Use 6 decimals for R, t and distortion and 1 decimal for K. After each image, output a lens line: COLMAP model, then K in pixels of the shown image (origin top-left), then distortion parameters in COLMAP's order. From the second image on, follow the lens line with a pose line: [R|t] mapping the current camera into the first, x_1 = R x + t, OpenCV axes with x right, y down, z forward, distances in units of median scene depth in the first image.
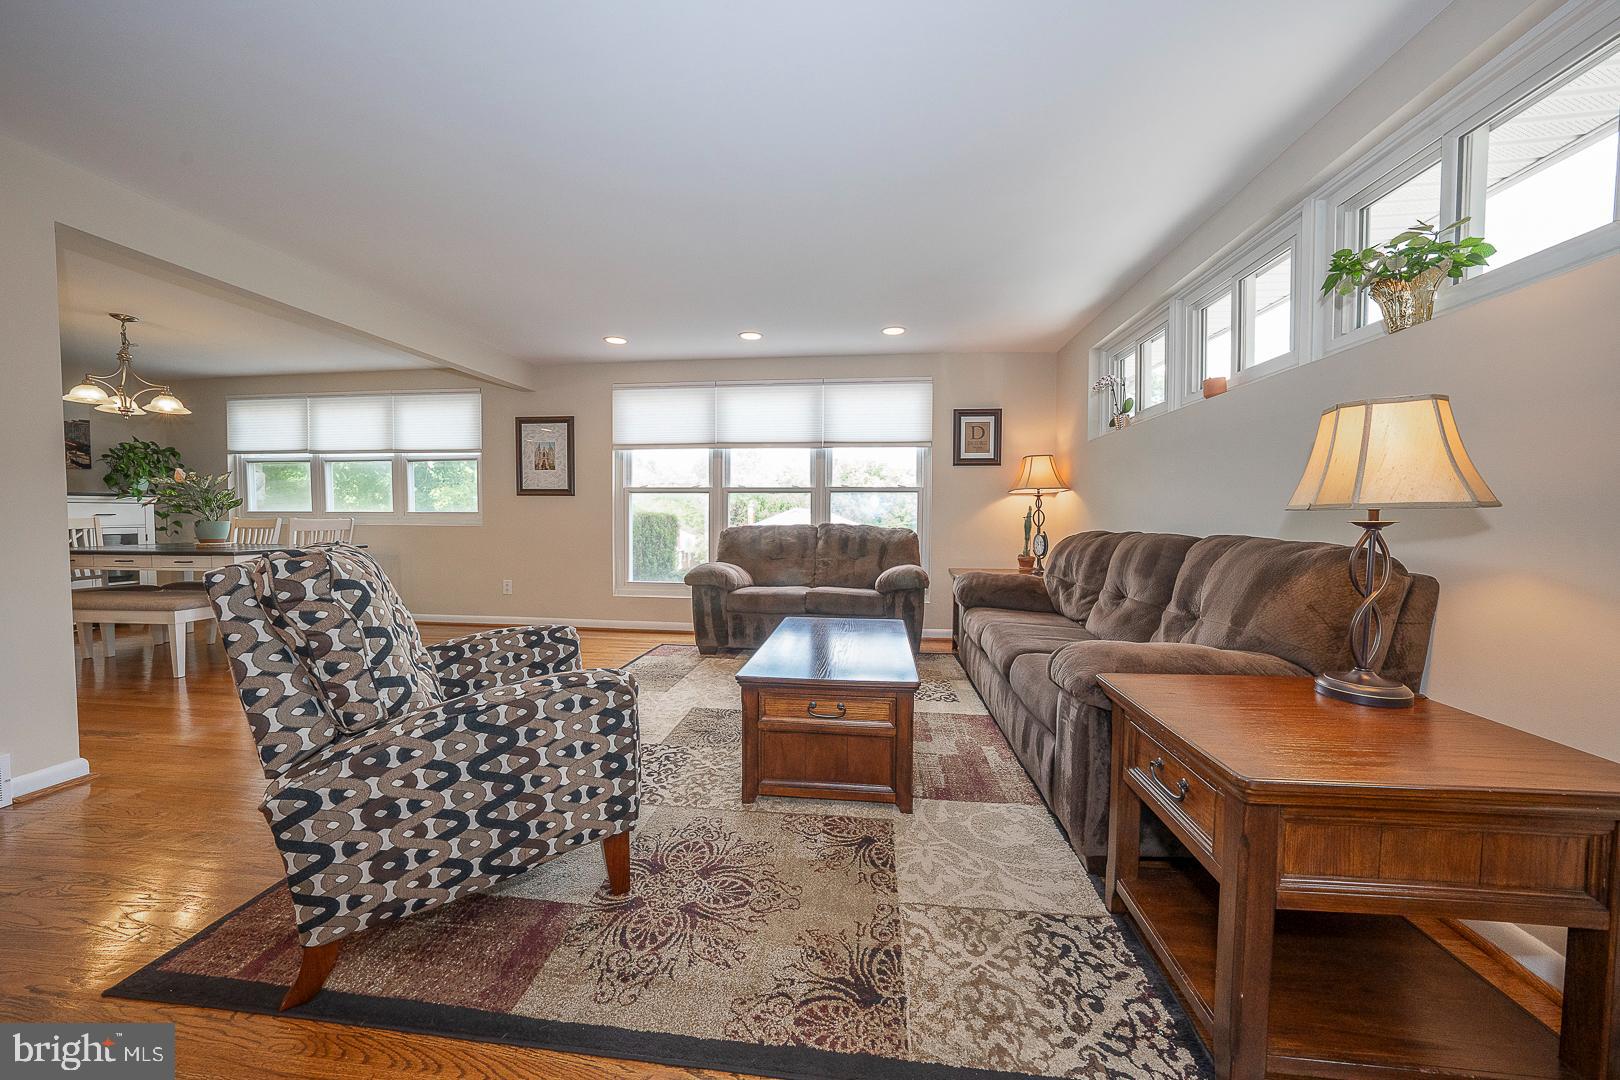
lens RADIAL K [[561.6, 0, 813.8], [0, 561.6, 536.0], [0, 0, 1]] dist [-0.019114, 0.001291]
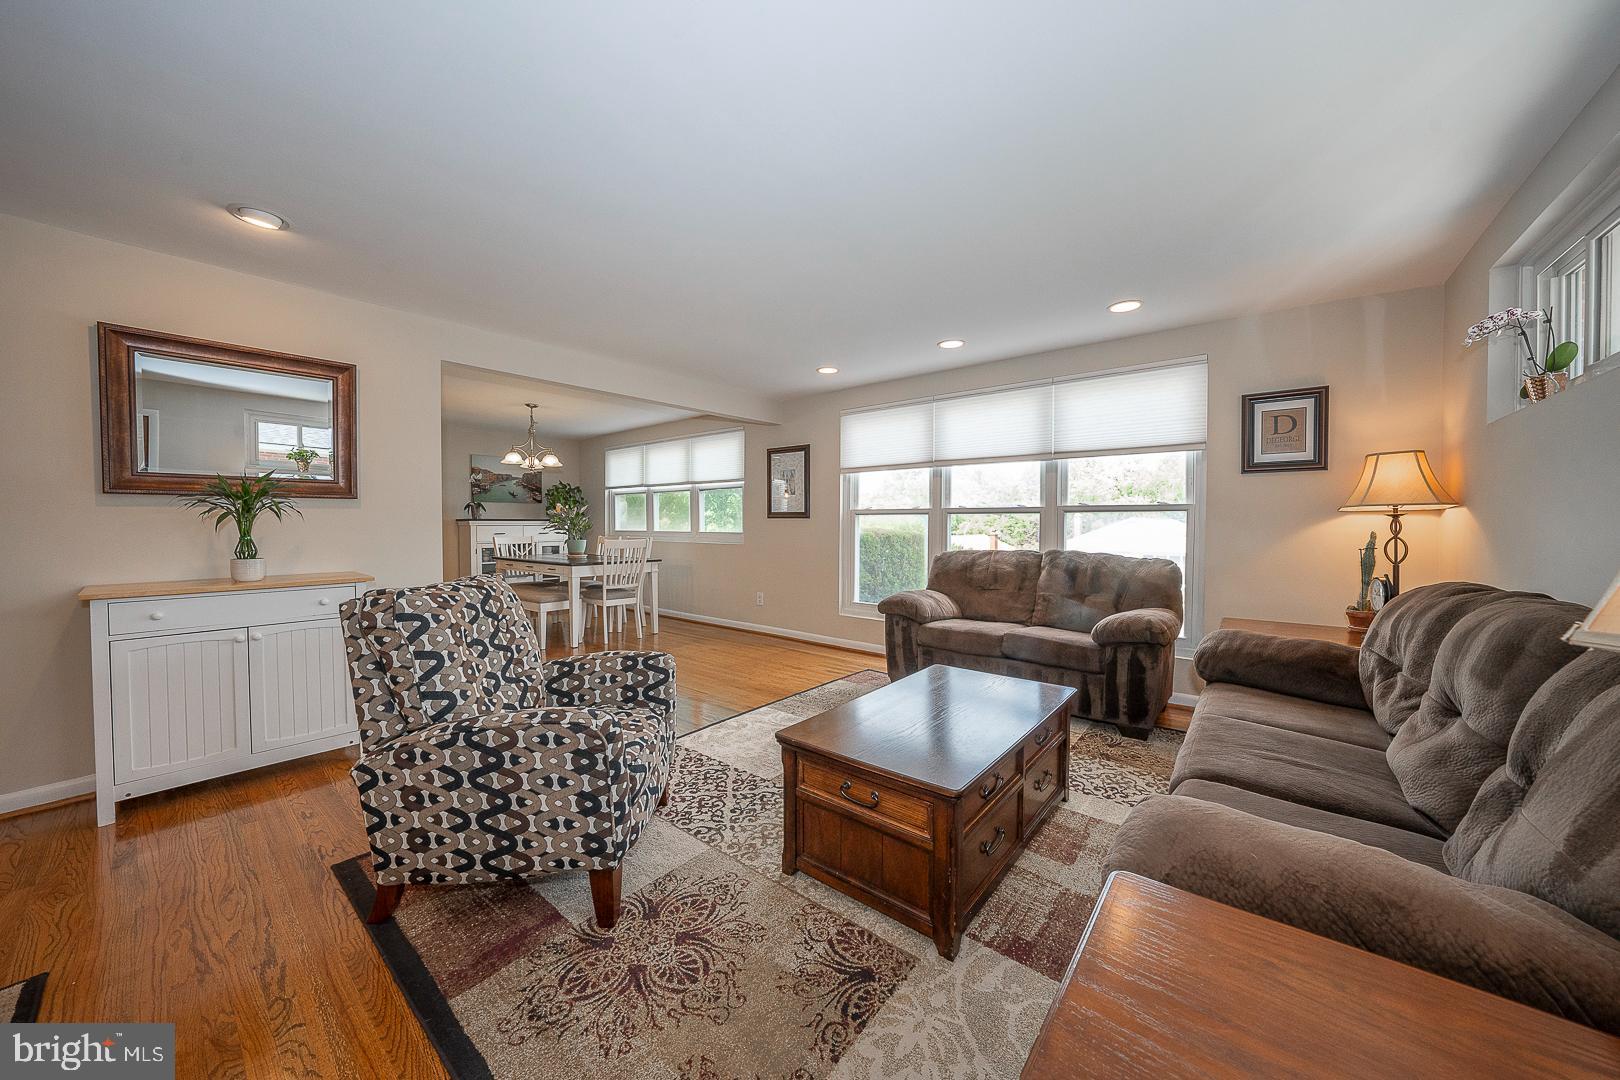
lens RADIAL K [[561.6, 0, 809.3], [0, 561.6, 535.8], [0, 0, 1]] dist [-0.019114, 0.001291]
pose [[0.836537, 0.008524, -0.547845, 0.255353], [-0.017782, 0.999775, -0.011597, -0.040689], [0.547622, 0.019443, 0.836500, 0.154564]]
